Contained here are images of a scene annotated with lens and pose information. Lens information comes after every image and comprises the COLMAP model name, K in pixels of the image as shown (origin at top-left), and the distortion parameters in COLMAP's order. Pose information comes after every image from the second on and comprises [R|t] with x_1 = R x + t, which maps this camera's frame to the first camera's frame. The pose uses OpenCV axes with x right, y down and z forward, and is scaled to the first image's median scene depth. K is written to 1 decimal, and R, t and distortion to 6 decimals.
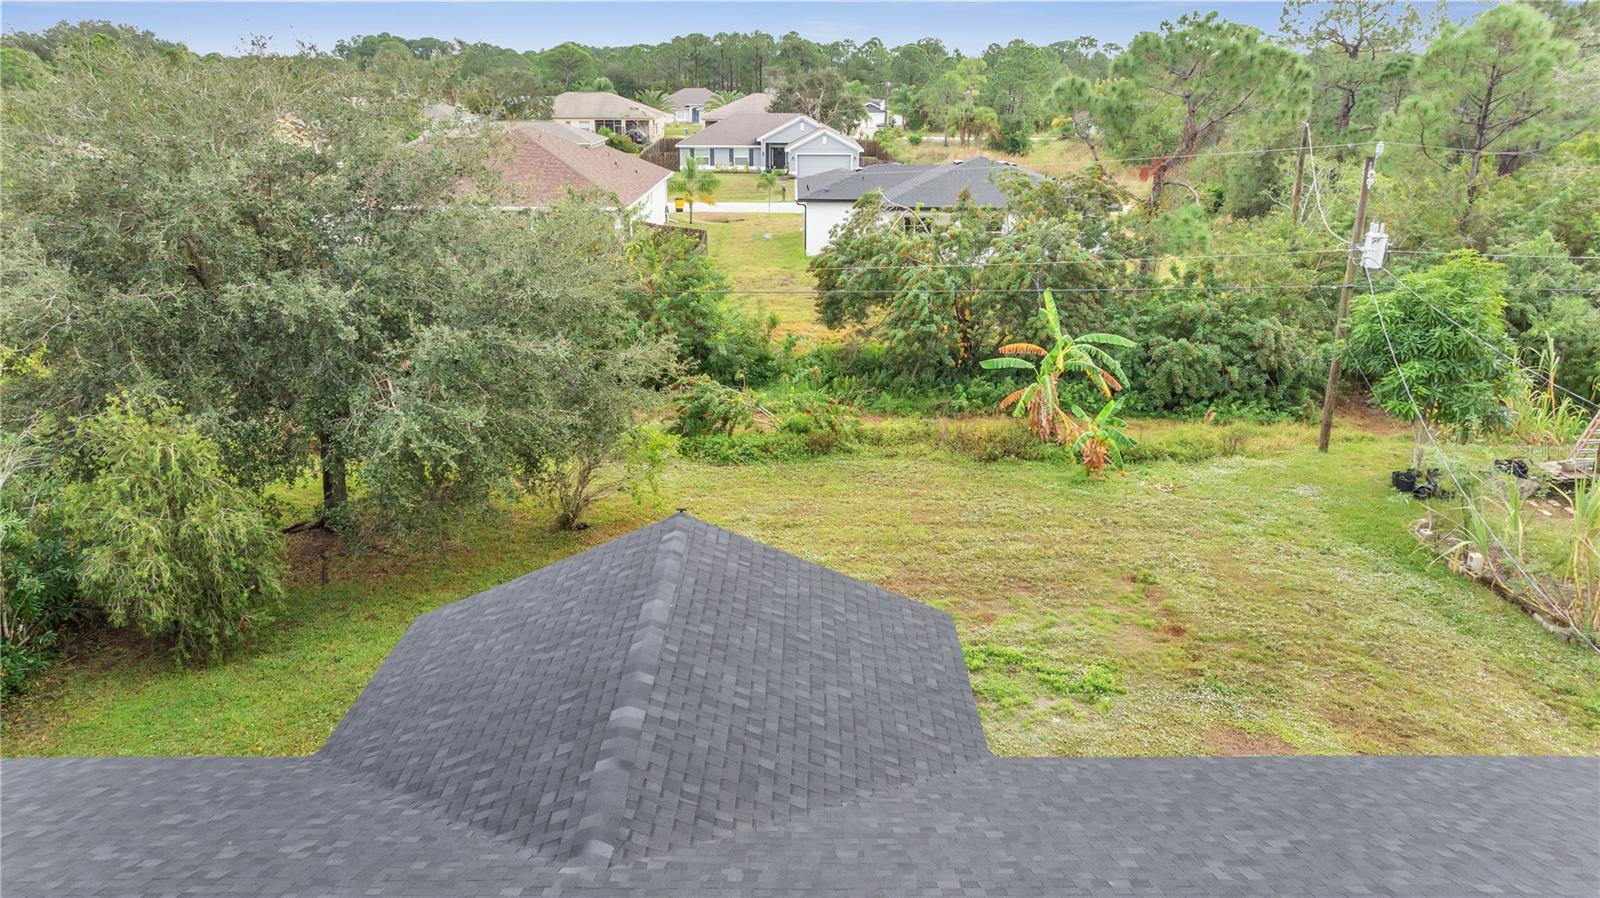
lens RADIAL K [[1127.7, 0, 796.9], [0, 1127.7, 448.9], [0, 0, 1]] dist [-0.031683, 0.030612]
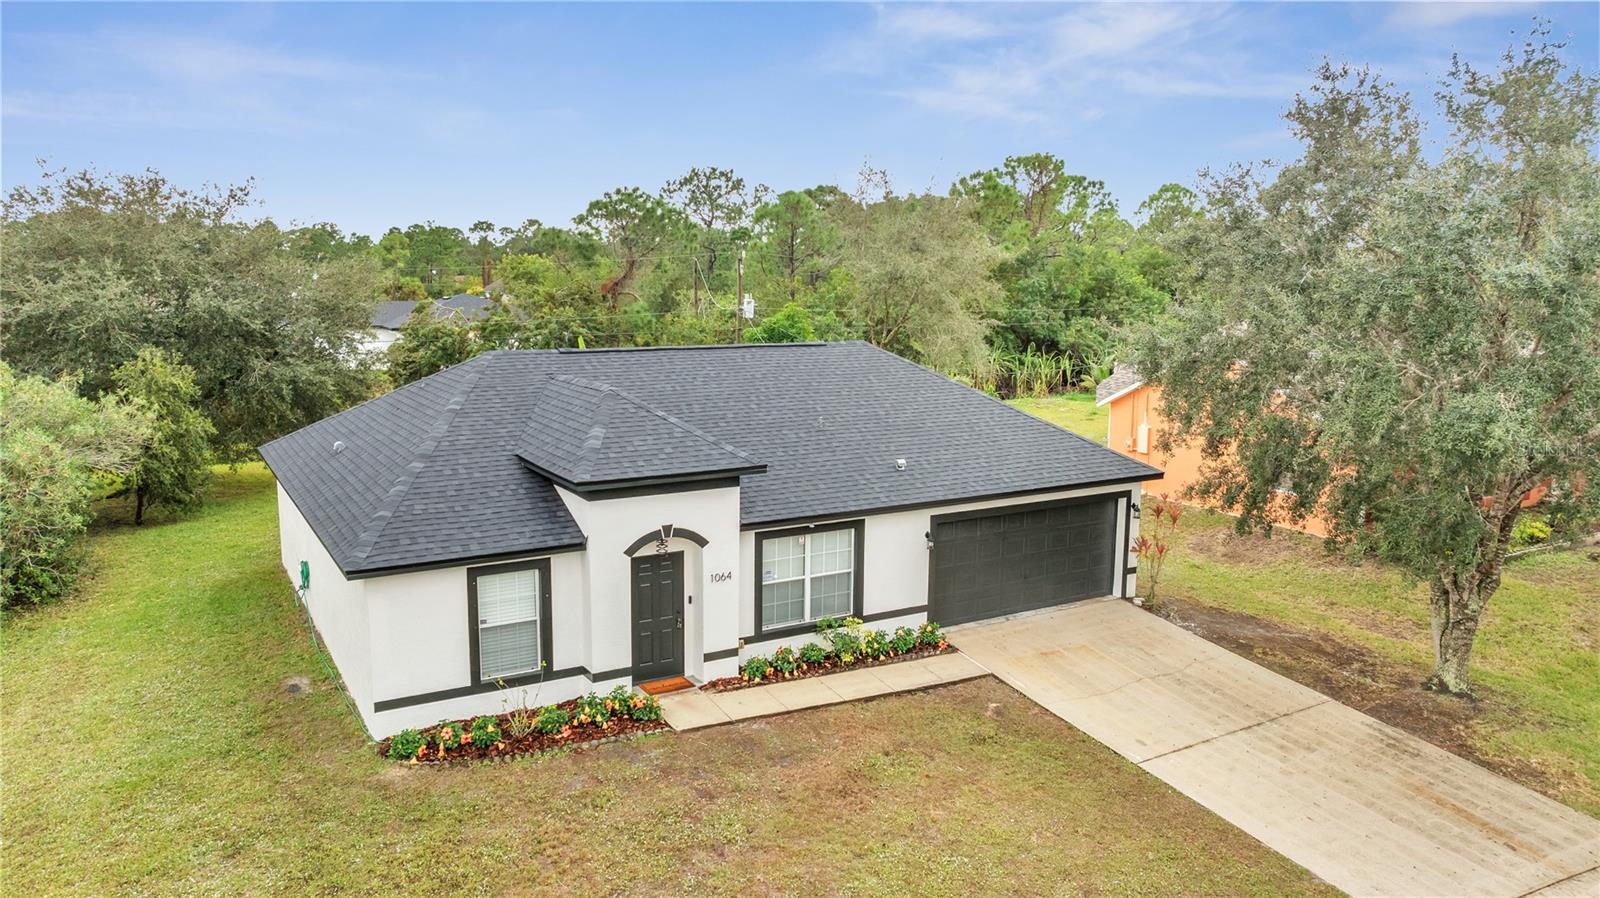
lens RADIAL K [[1127.7, 0, 805.5], [0, 1127.7, 451.7], [0, 0, 1]] dist [-0.031683, 0.030612]
pose [[0.859766, -0.076898, 0.504865, -0.282260], [0.155528, 0.981064, -0.115428, 0.221381], [-0.486429, 0.177762, 0.855446, -0.465007]]
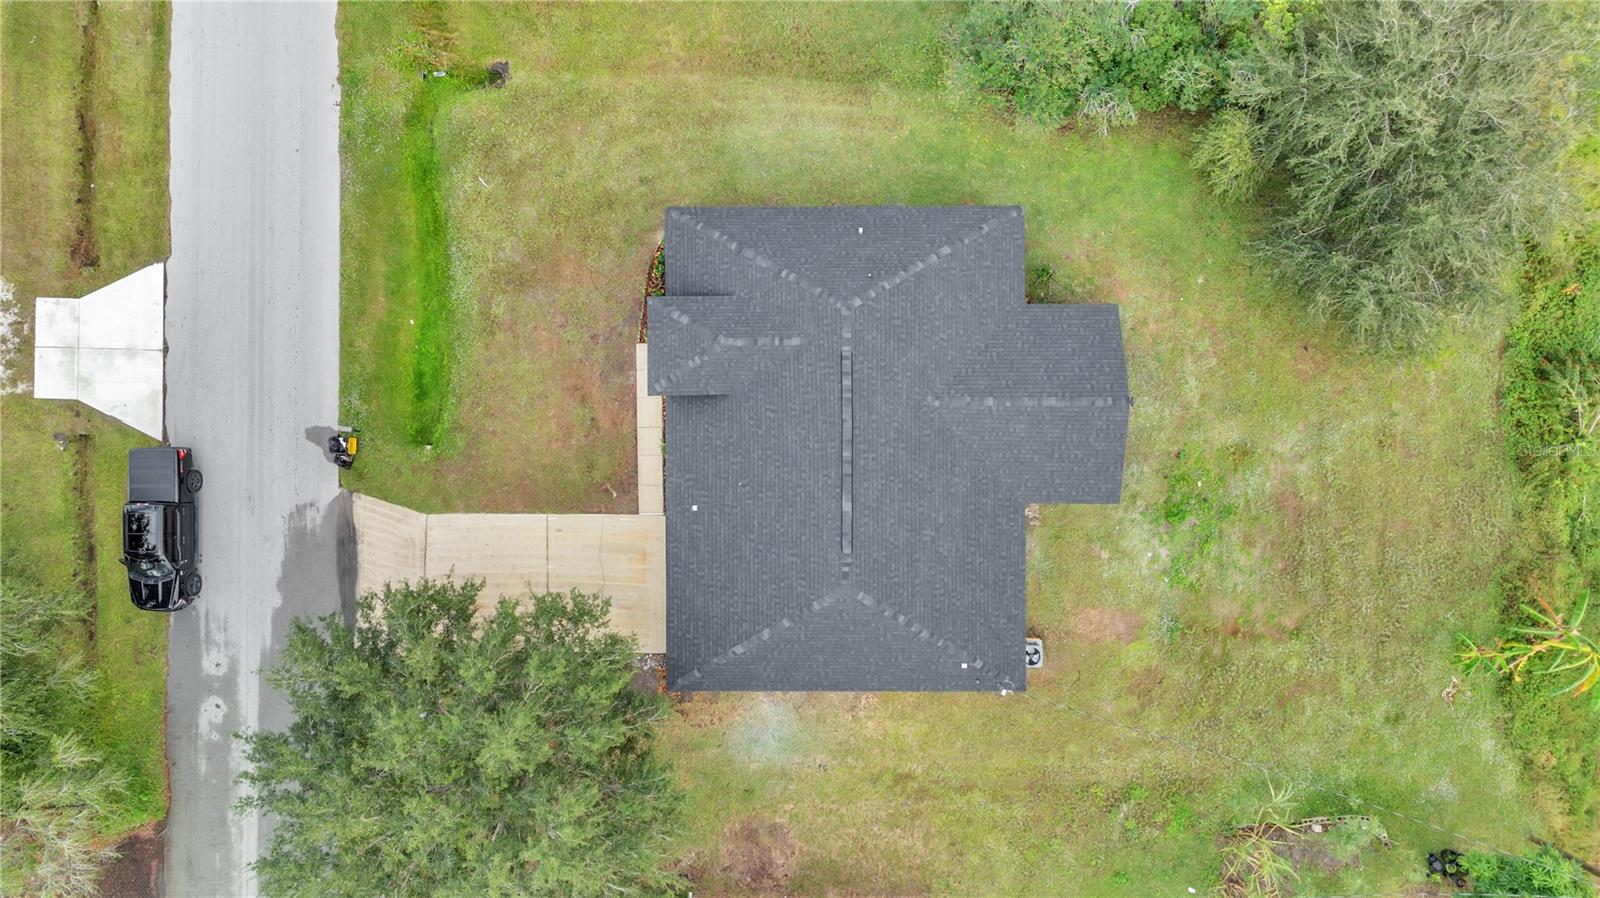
lens RADIAL K [[1127.7, 0, 798.0], [0, 1127.7, 450.4], [0, 0, 1]] dist [-0.031683, 0.030612]
pose [[-0.001248, 0.999976, -0.006752, 0.010879], [-0.309389, 0.006035, 0.950916, -0.838037], [0.950935, 0.003275, 0.309374, -0.214768]]
